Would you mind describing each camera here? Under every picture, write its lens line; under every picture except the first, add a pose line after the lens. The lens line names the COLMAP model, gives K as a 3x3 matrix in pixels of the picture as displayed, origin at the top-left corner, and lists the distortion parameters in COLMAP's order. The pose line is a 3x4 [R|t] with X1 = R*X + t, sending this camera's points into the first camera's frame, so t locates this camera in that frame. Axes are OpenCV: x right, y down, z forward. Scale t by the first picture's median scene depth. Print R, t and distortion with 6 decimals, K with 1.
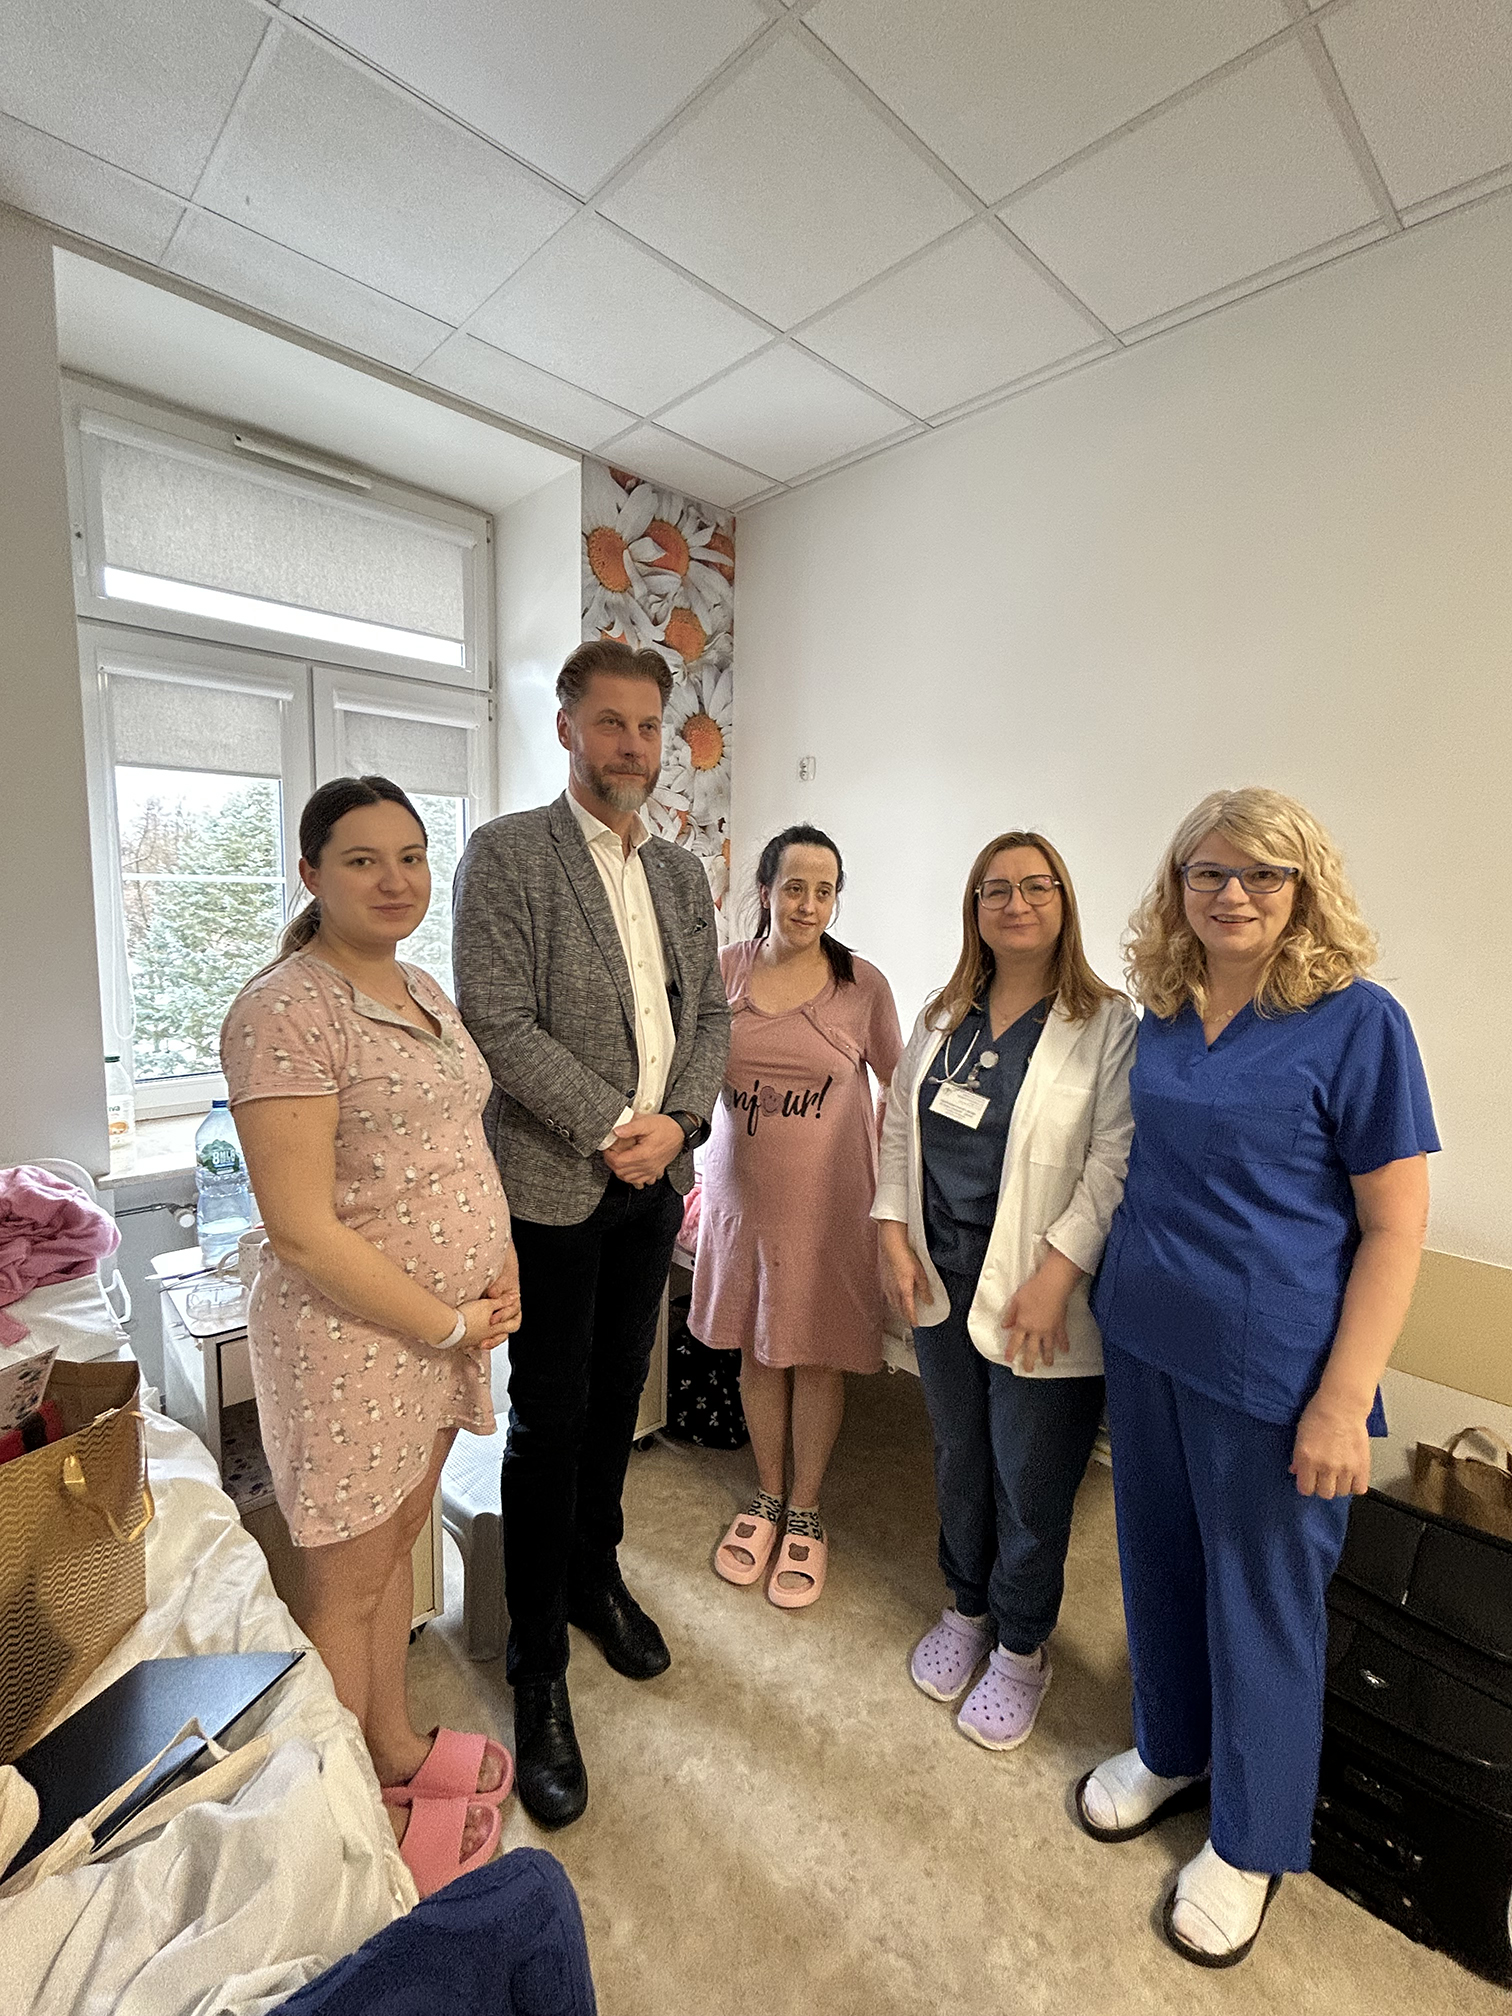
lens RADIAL K [[888.8, 0, 756.5], [0, 888.8, 1006.4], [0, 0, 1]] dist [-0.003353, 0.002098]
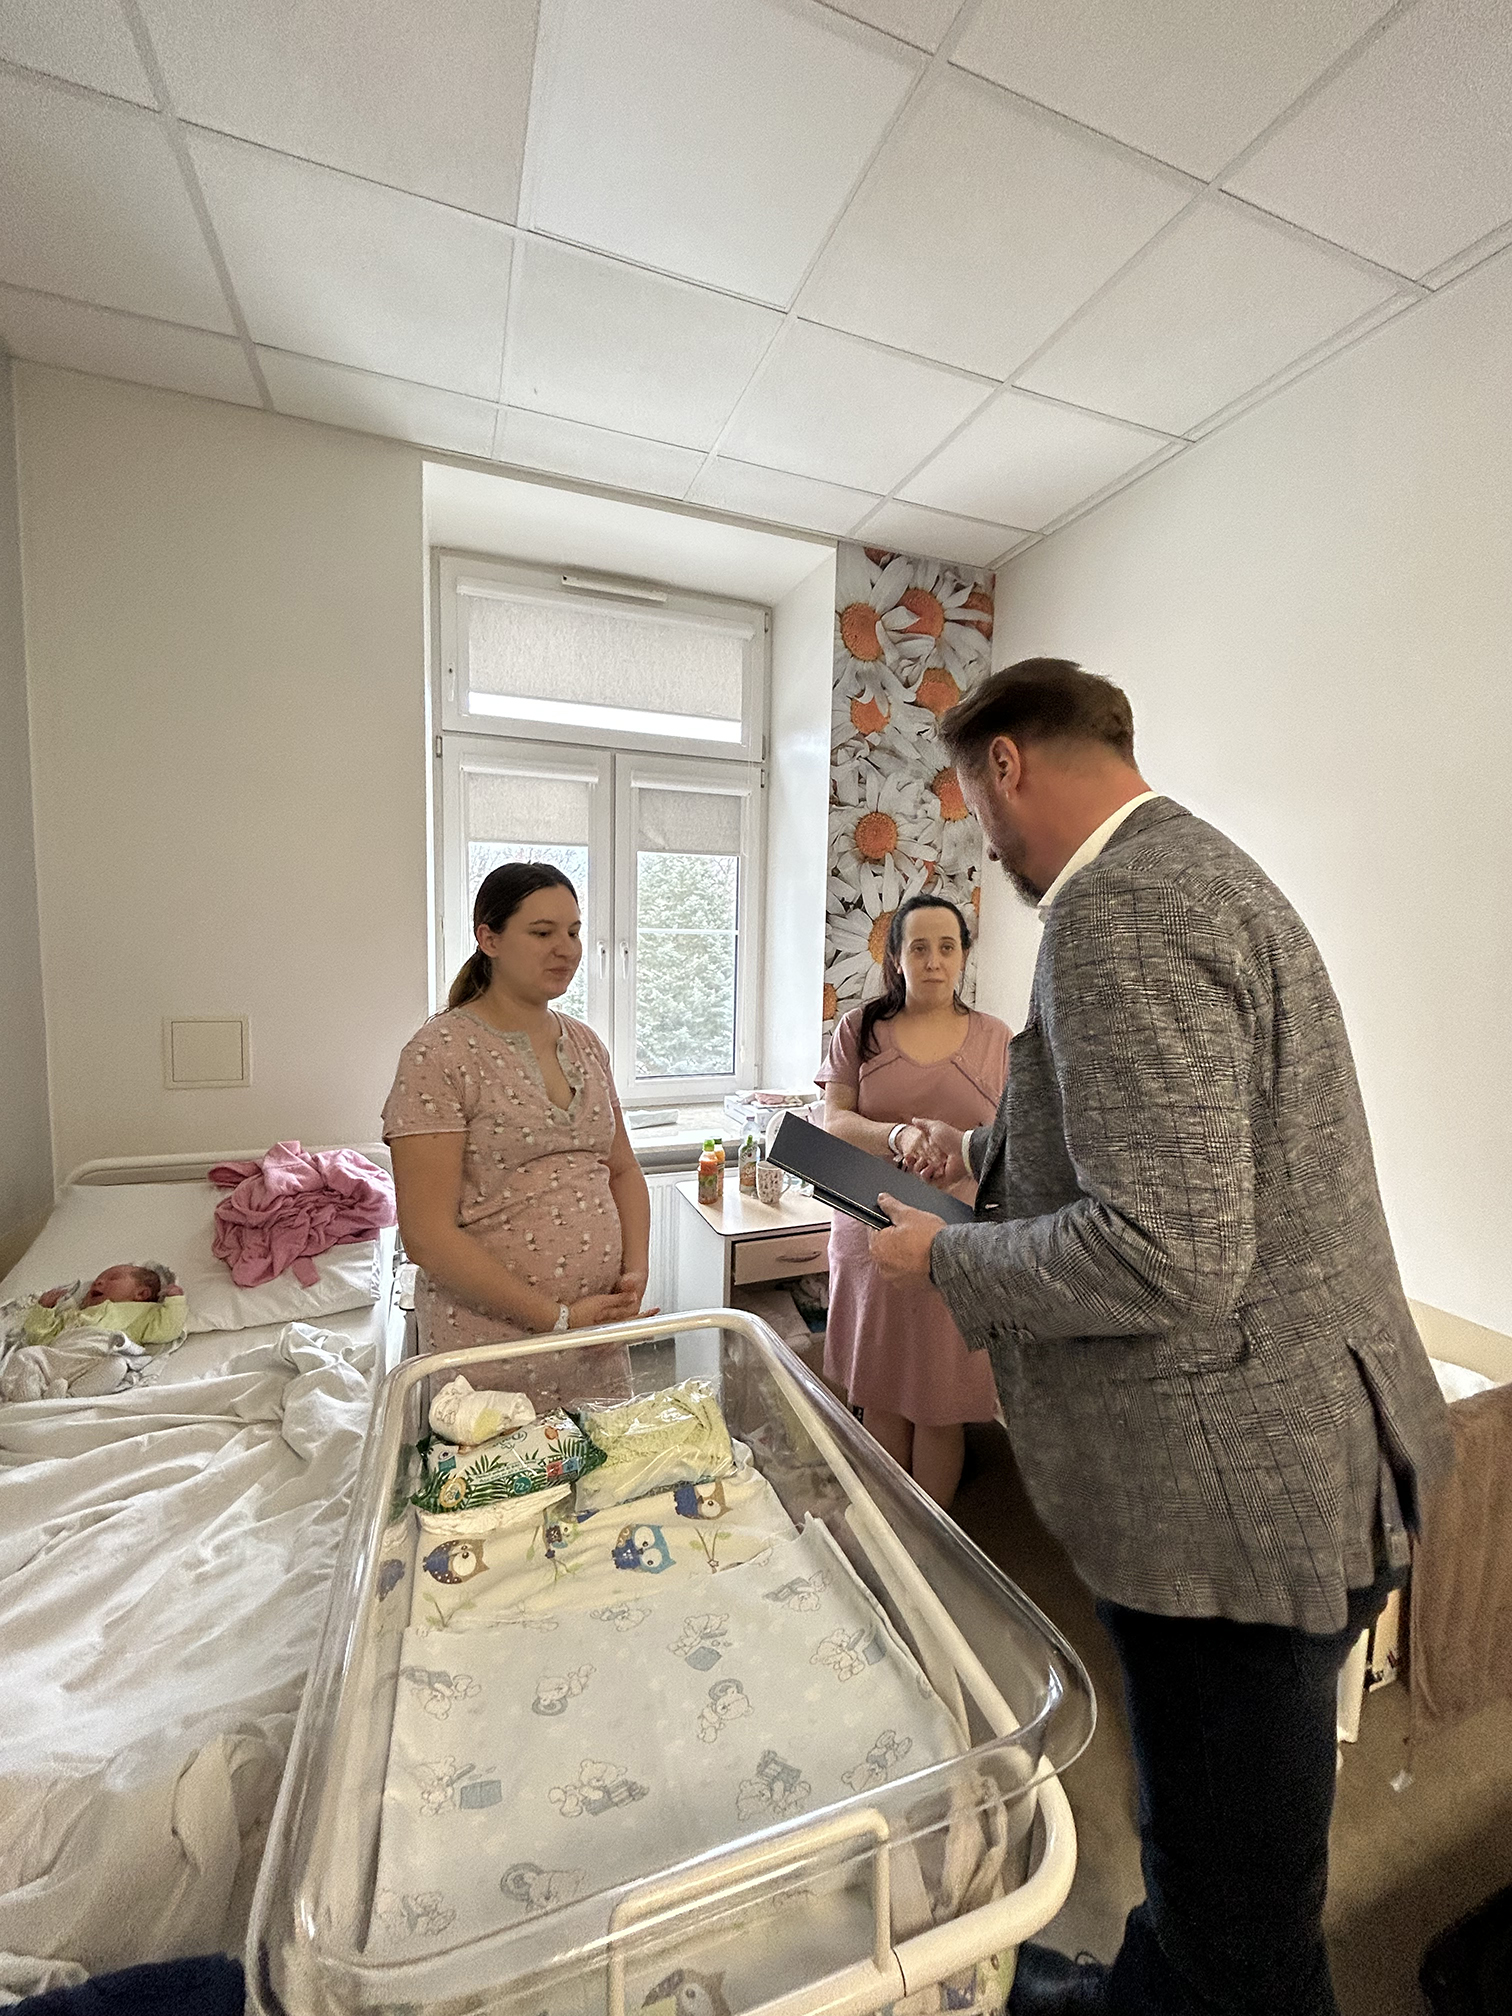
lens RADIAL K [[807.4, 0, 755.1], [0, 807.4, 1004.9], [0, 0, 1]] dist [-0.000338, 0.000395]
pose [[0.921620, 0.038292, -0.386201, 0.111071], [-0.052032, 0.998328, -0.025186, -0.020812], [0.384590, 0.043306, 0.922071, 0.067774]]
